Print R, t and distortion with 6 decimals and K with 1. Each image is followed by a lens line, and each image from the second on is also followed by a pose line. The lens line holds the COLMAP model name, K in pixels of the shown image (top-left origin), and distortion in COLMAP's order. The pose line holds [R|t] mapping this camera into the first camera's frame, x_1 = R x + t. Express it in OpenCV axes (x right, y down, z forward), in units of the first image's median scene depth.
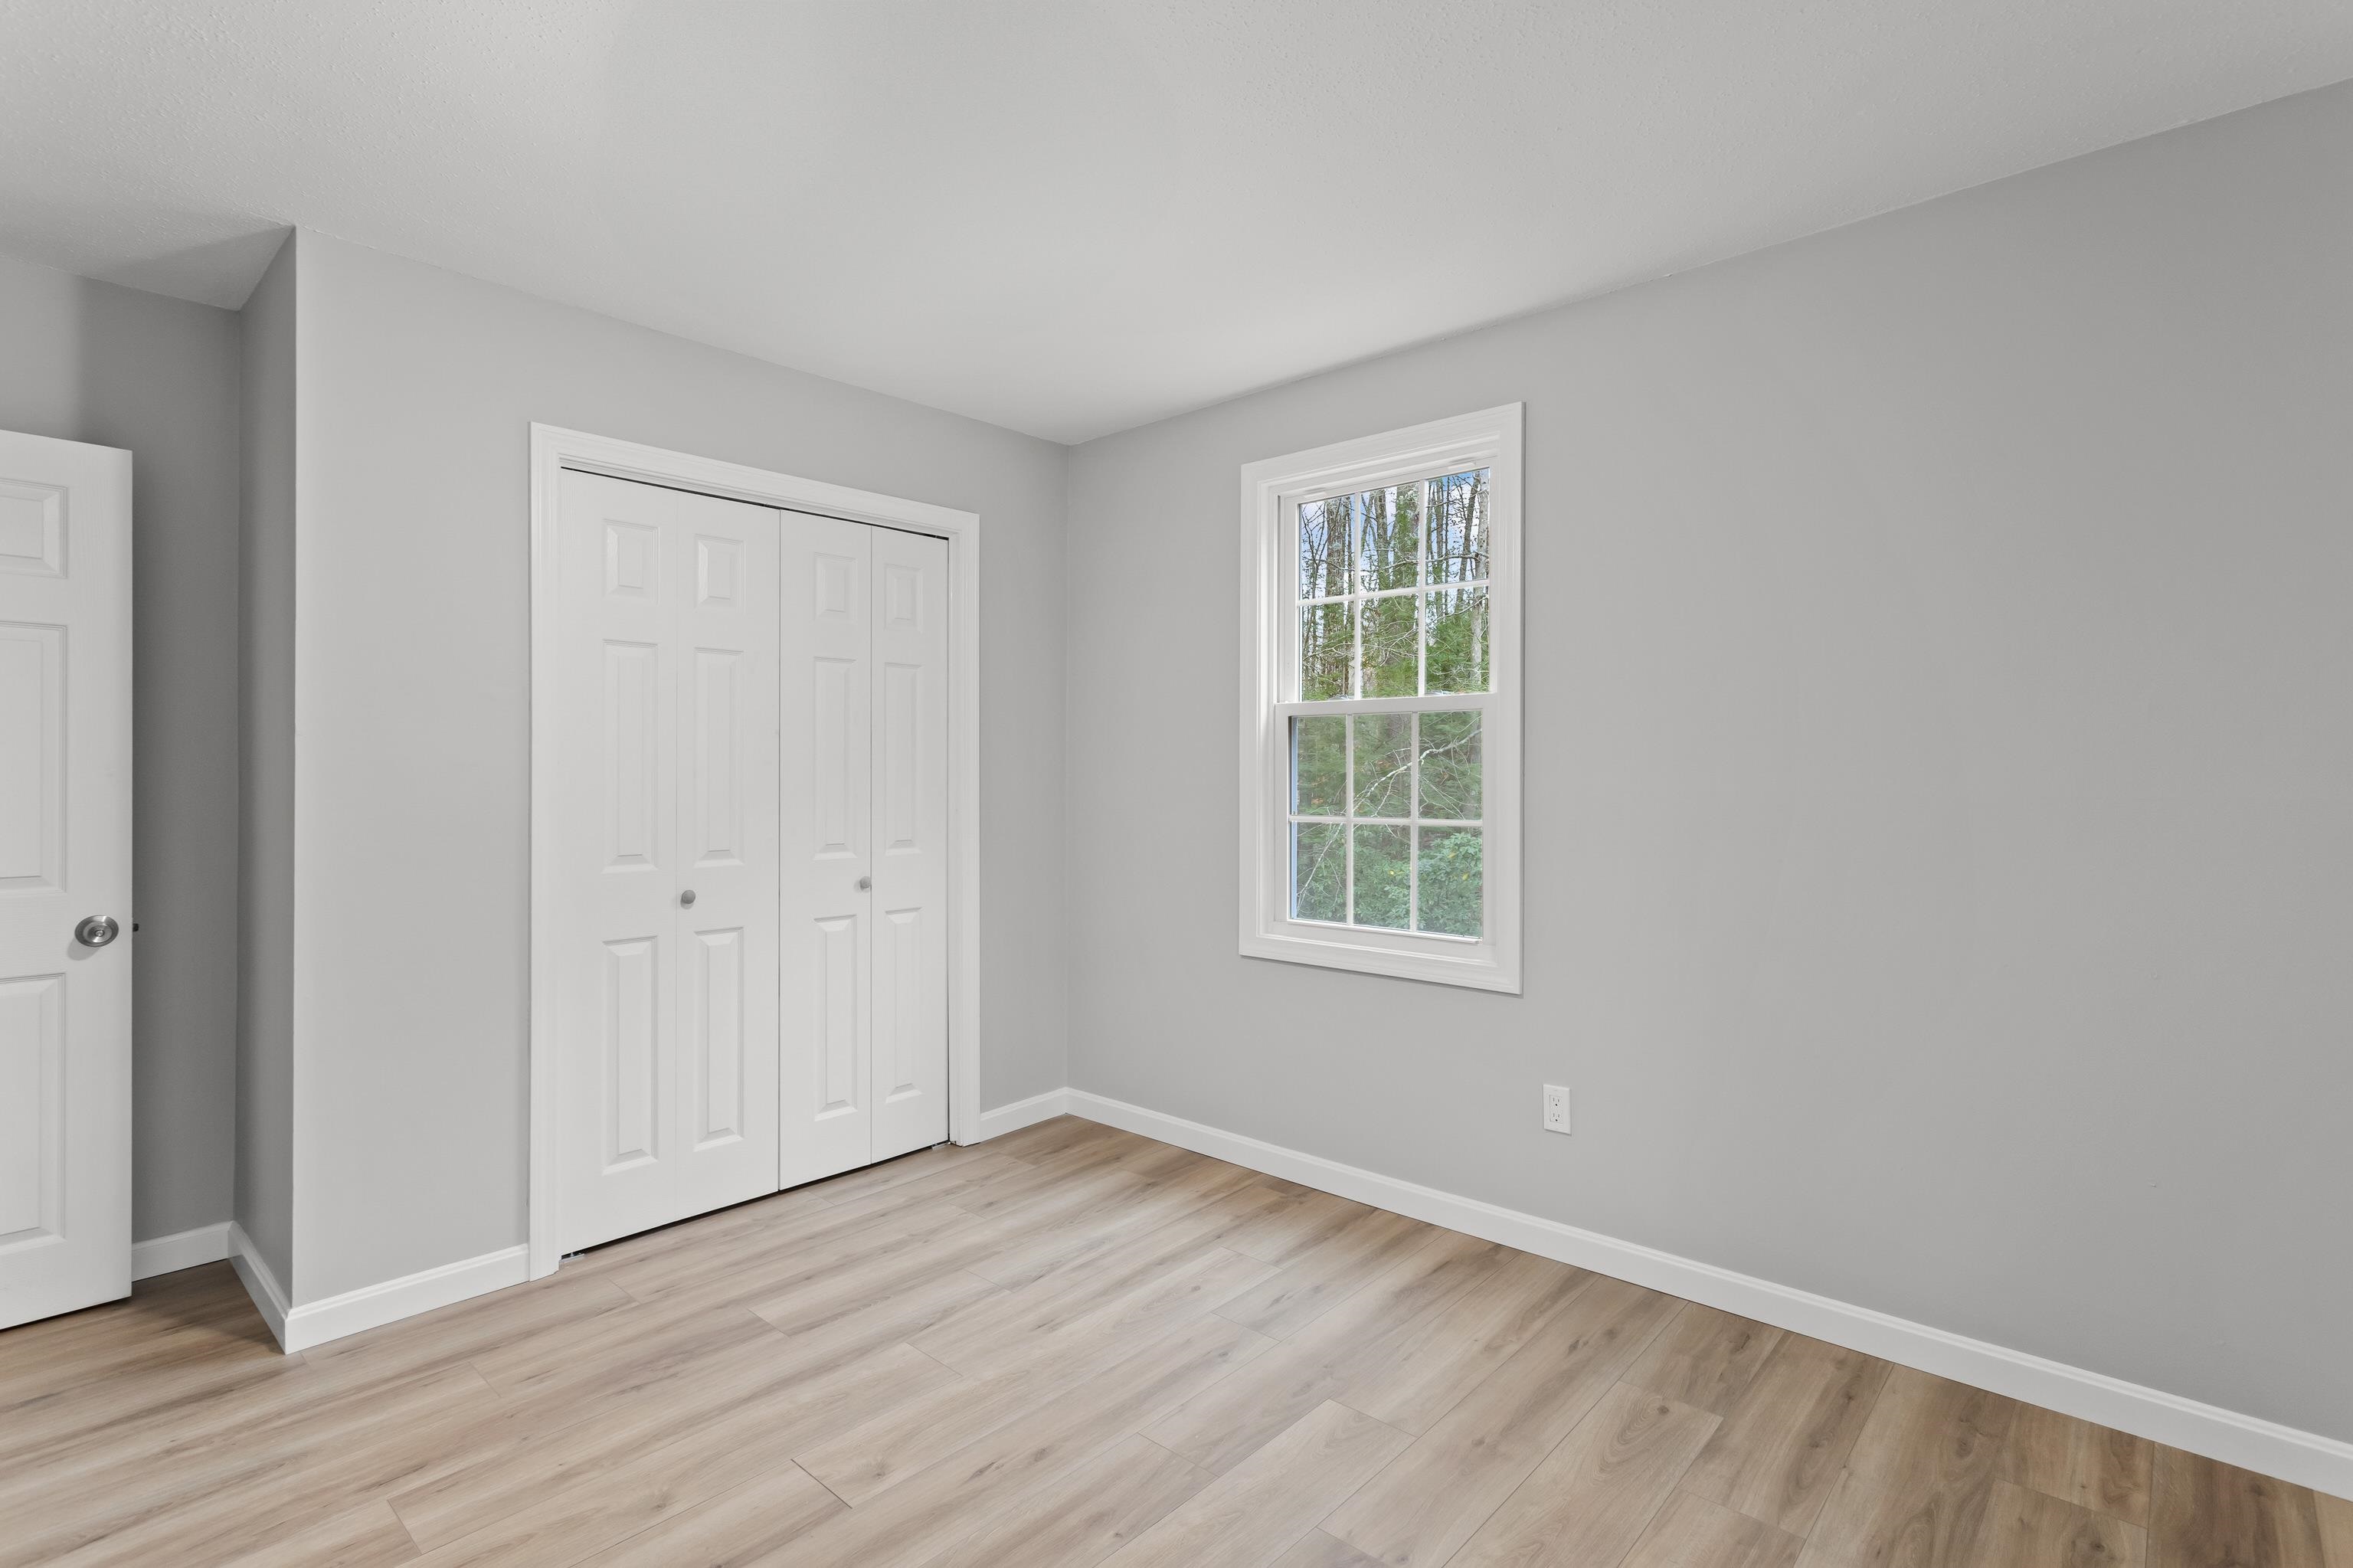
lens RADIAL K [[1135.0, 0, 1179.4], [0, 1135.0, 771.0], [0, 0, 1]] dist [0.001196, -0.000256]
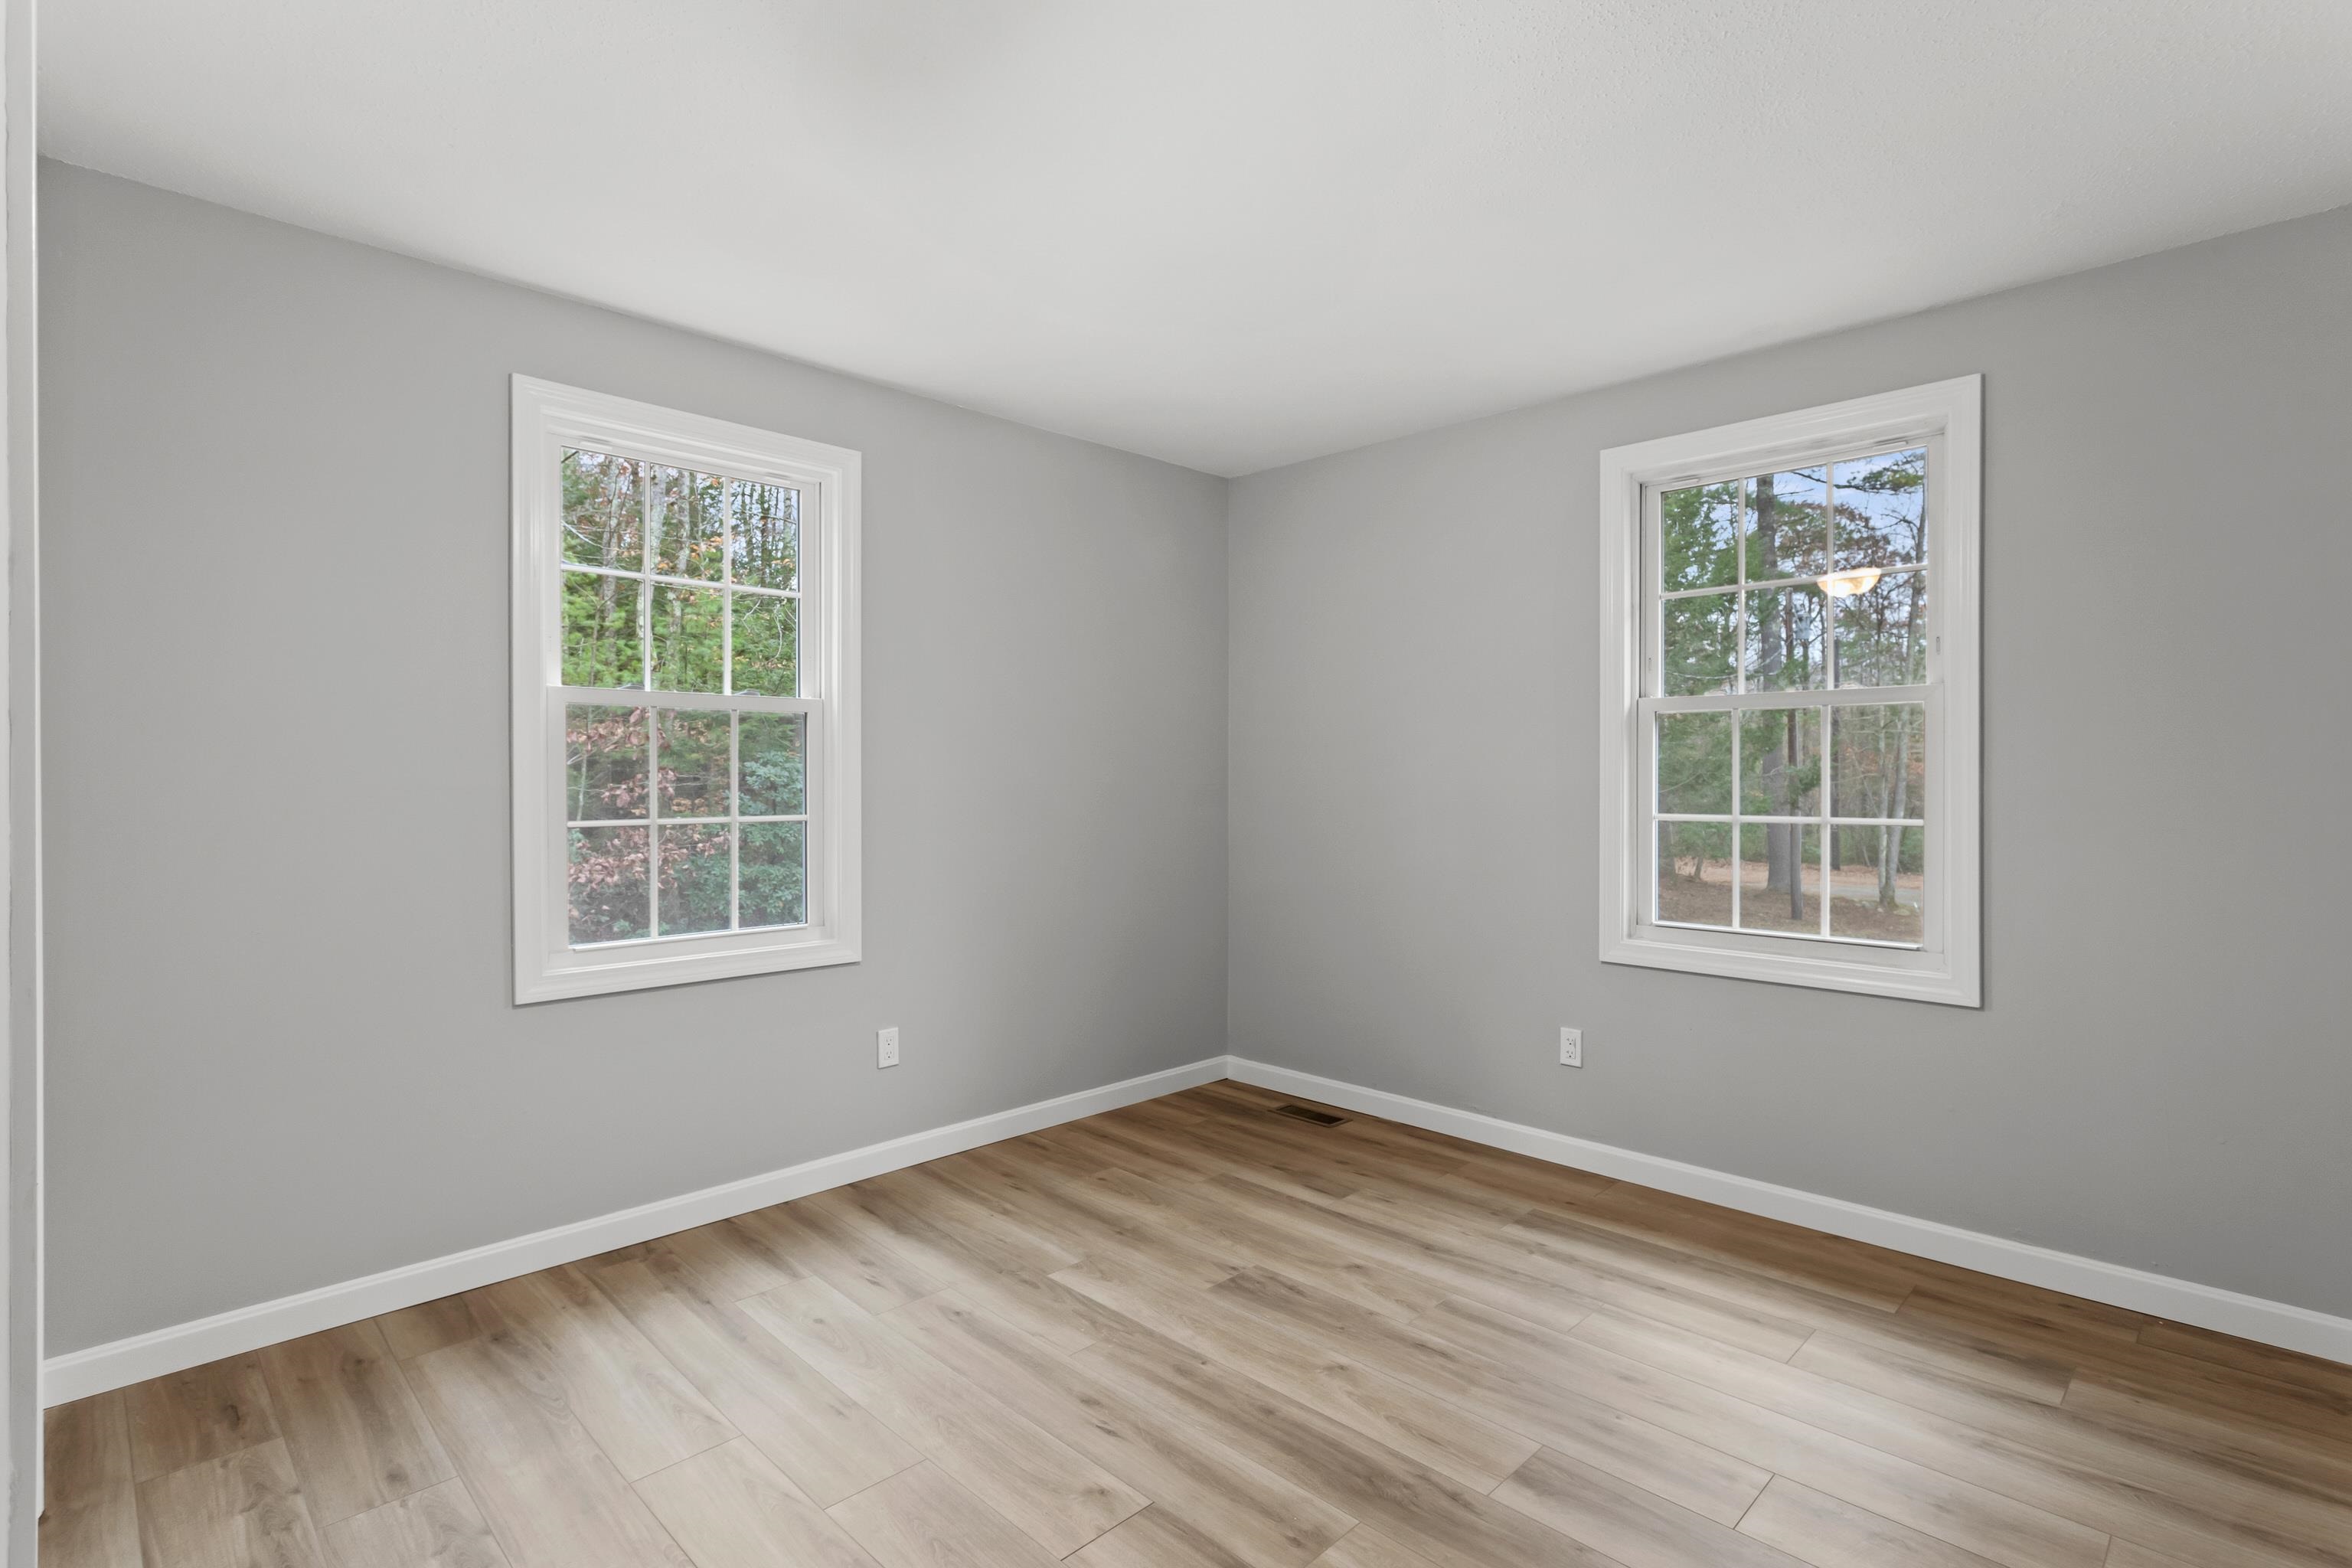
lens RADIAL K [[1143.1, 0, 1184.5], [0, 1143.1, 780.1], [0, 0, 1]] dist [0.001940, 0.000890]
pose [[0.045759, -0.005238, 0.998939, -0.940045], [0.004031, 0.999979, 0.005059, 0.007174], [-0.998944, 0.003795, 0.045779, 0.675702]]
